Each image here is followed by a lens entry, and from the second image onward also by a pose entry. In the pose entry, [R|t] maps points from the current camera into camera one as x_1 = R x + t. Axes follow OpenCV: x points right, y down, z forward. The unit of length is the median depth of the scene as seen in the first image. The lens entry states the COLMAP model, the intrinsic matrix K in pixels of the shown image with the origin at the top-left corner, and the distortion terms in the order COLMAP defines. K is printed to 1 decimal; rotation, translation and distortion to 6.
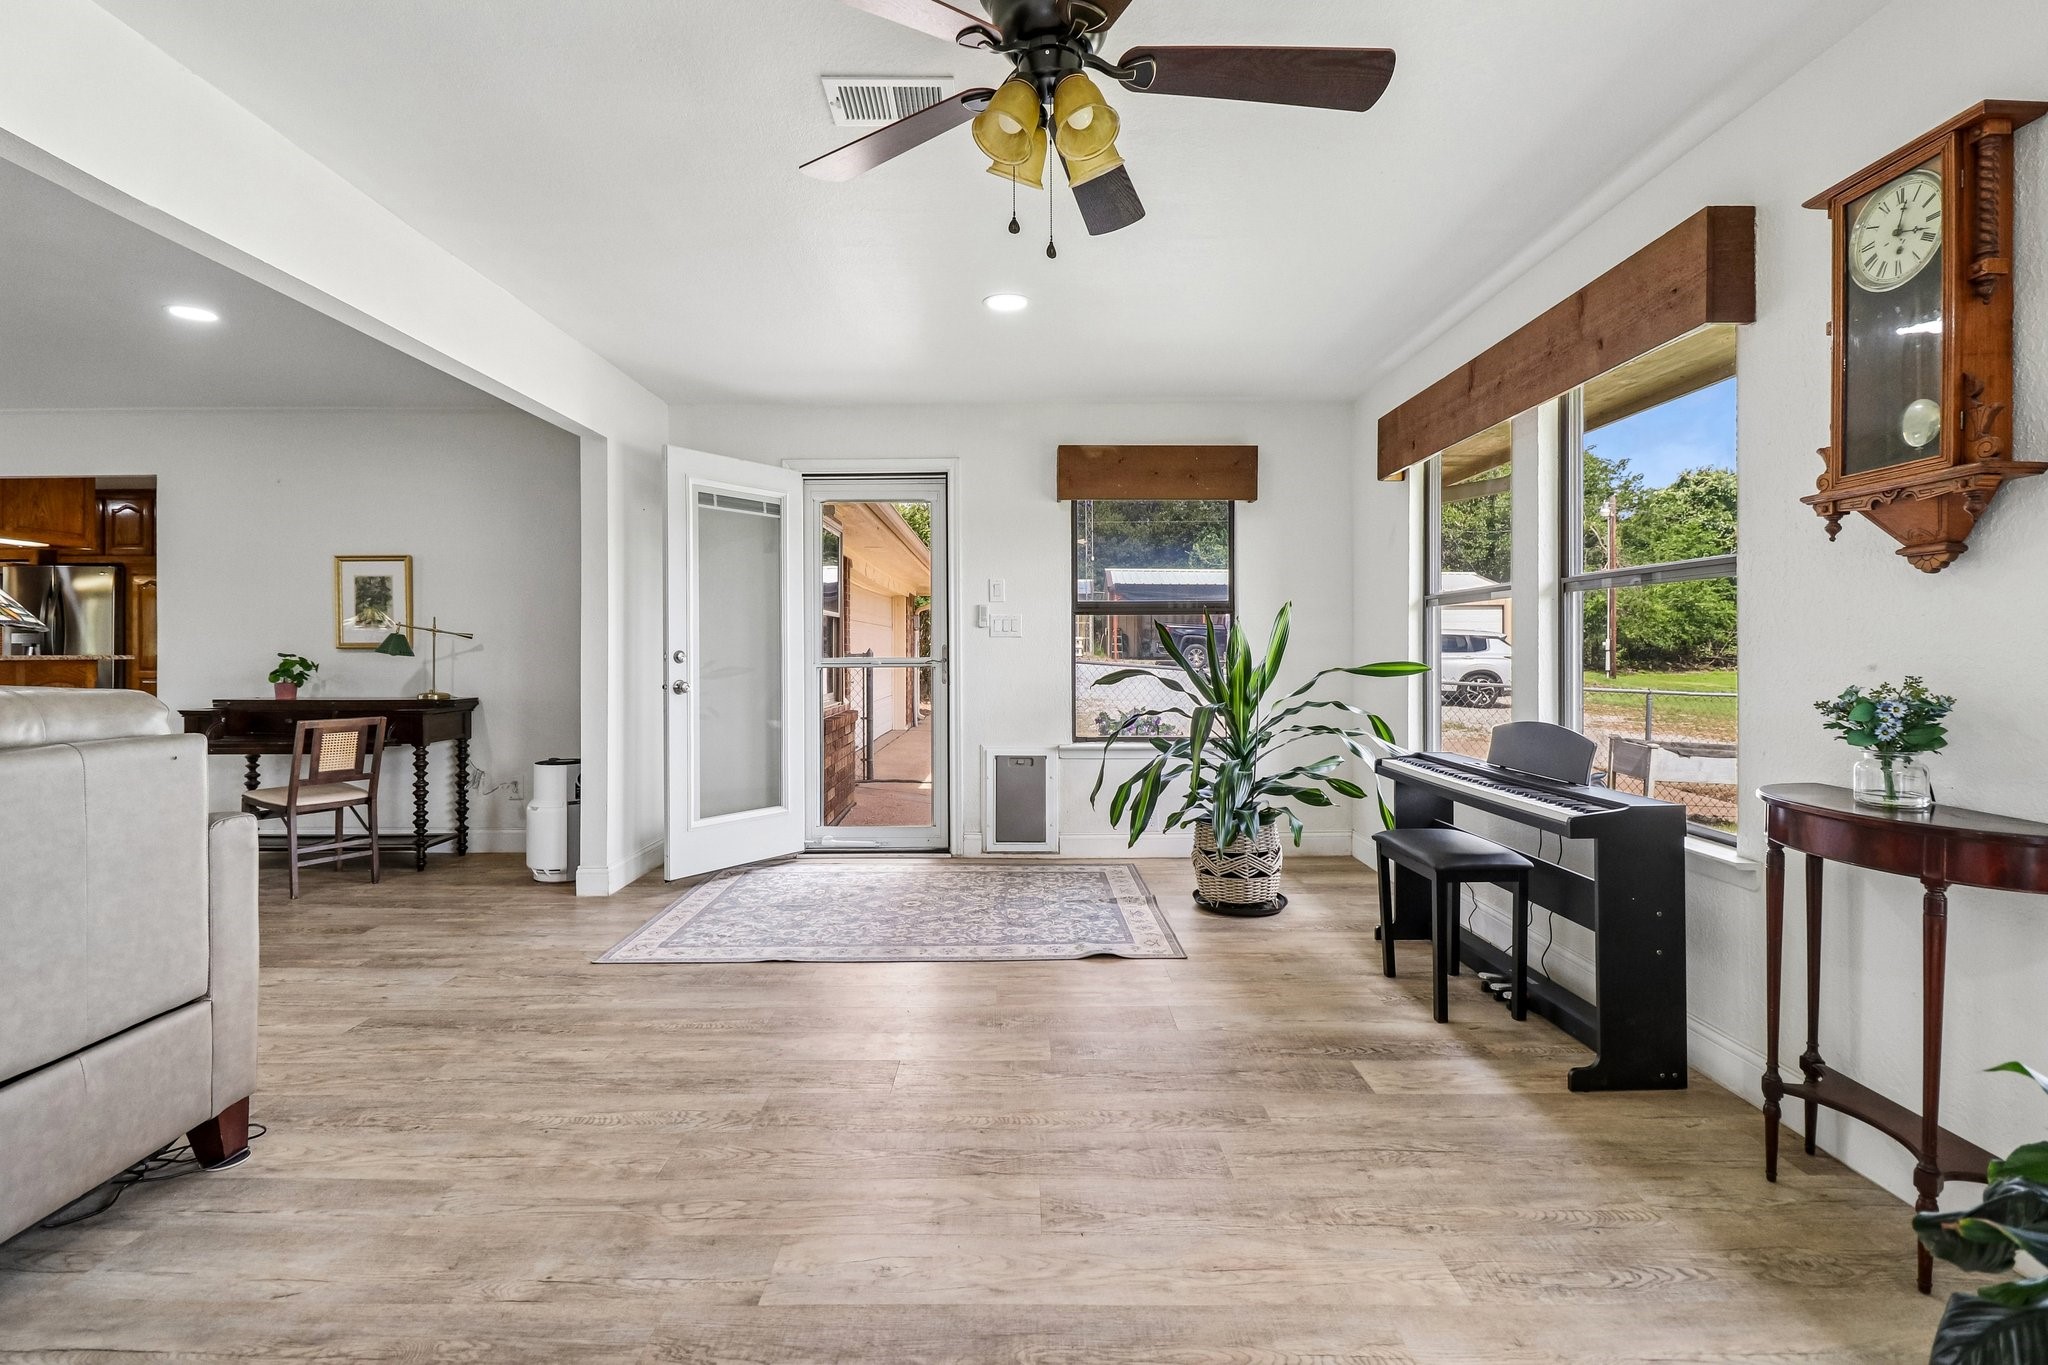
lens RADIAL K [[946.7, 0, 1016.2], [0, 946.7, 666.0], [0, 0, 1]] dist [0.005841, -0.009792]
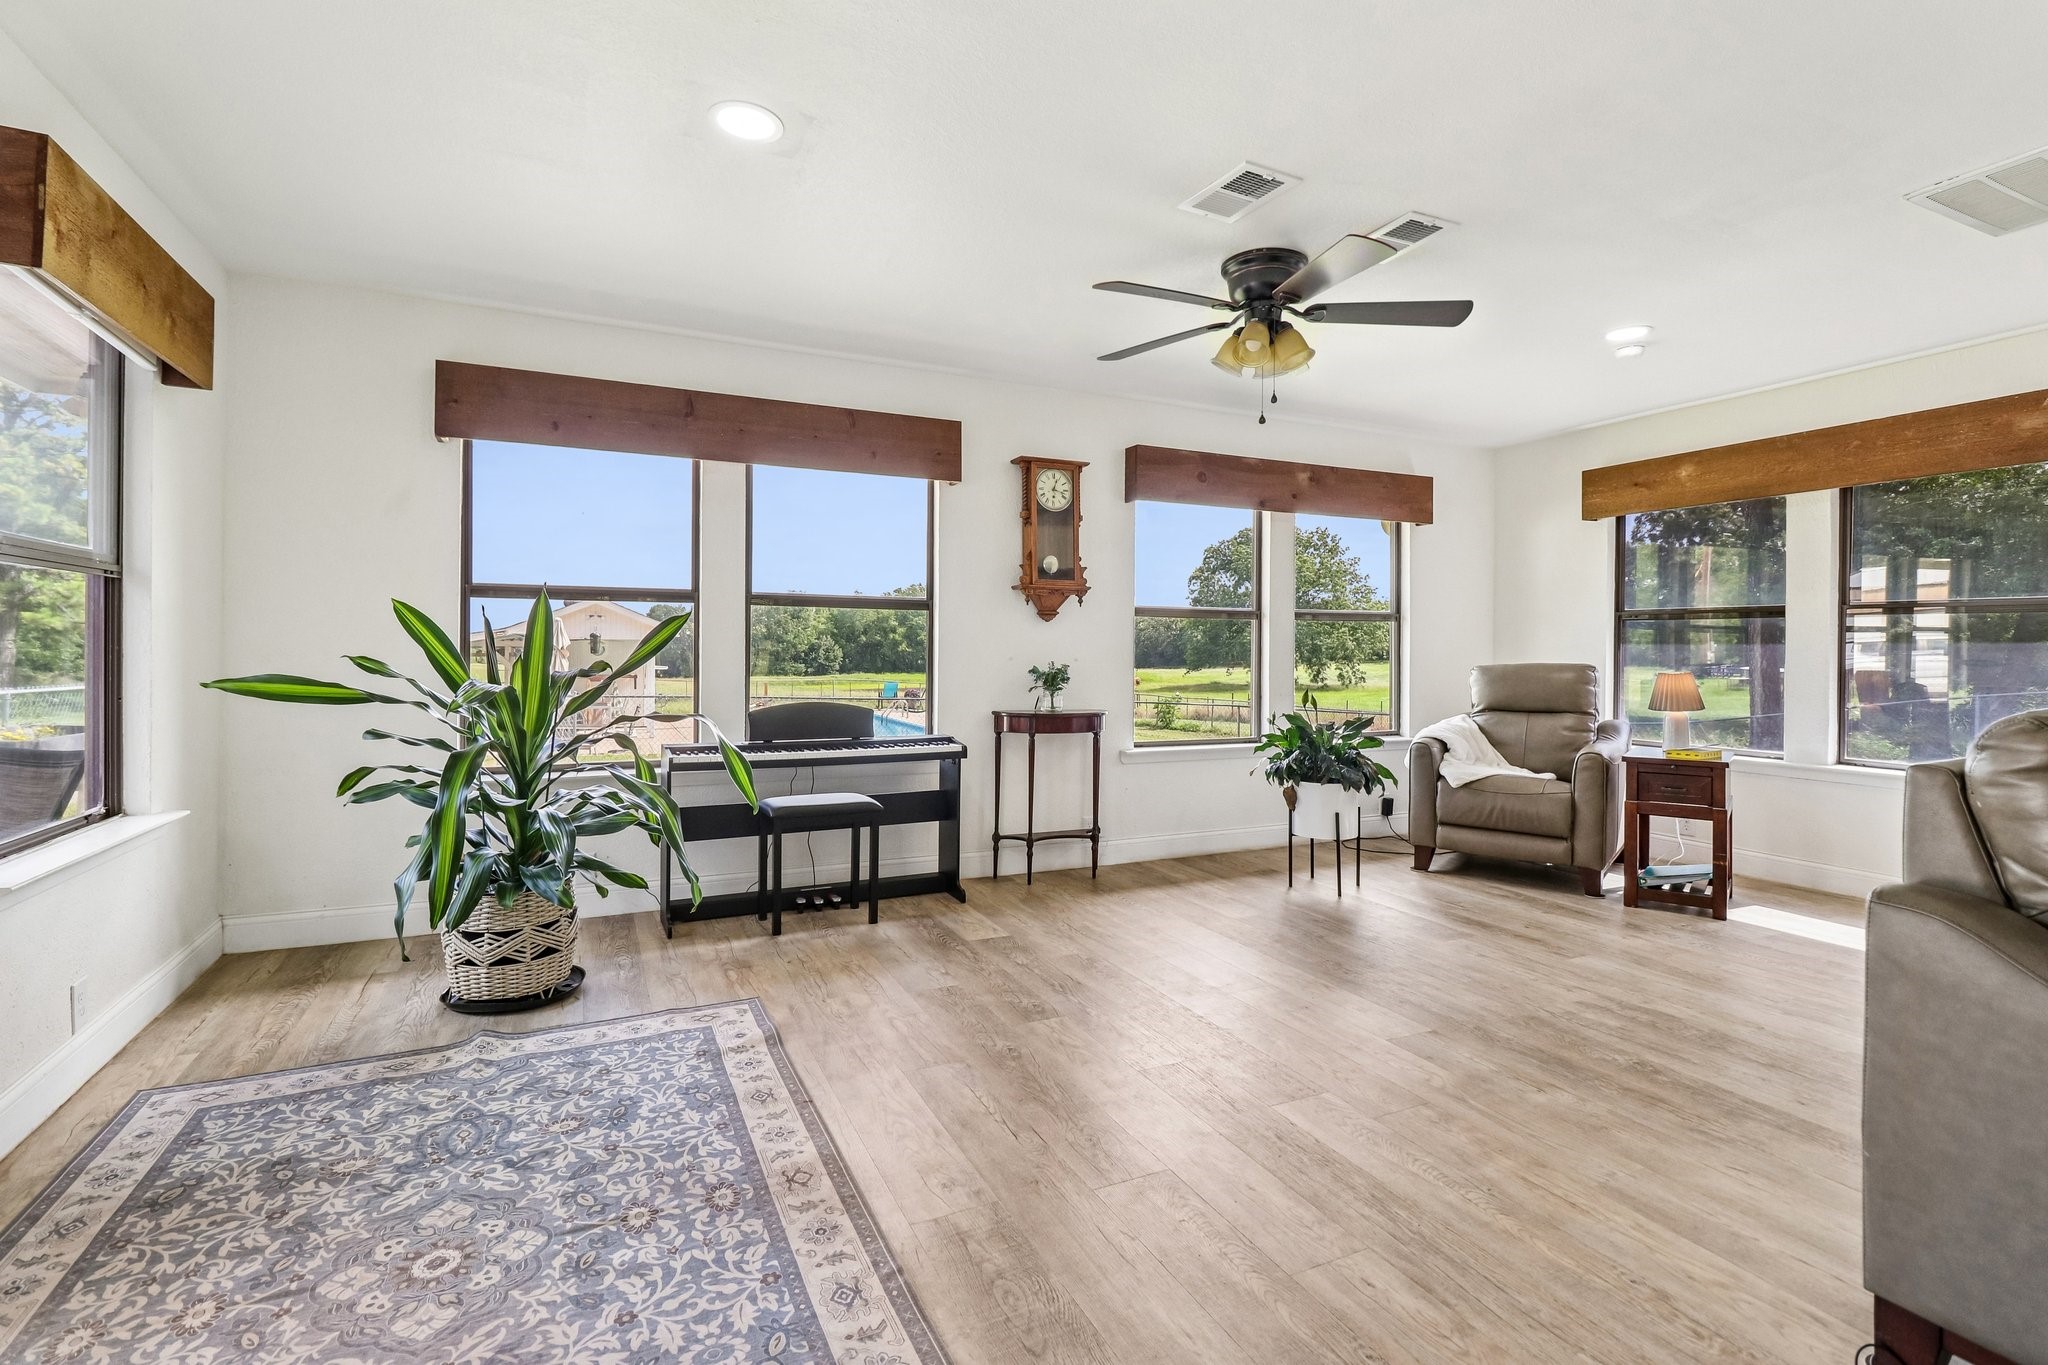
lens RADIAL K [[946.7, 0, 1021.9], [0, 946.7, 642.1], [0, 0, 1]] dist [0.005841, -0.009792]
pose [[-0.427954, 0.002867, 0.903796, -1.087545], [0.010208, 0.999947, 0.001662, -0.034996], [-0.903743, 0.009937, -0.427961, 1.728322]]
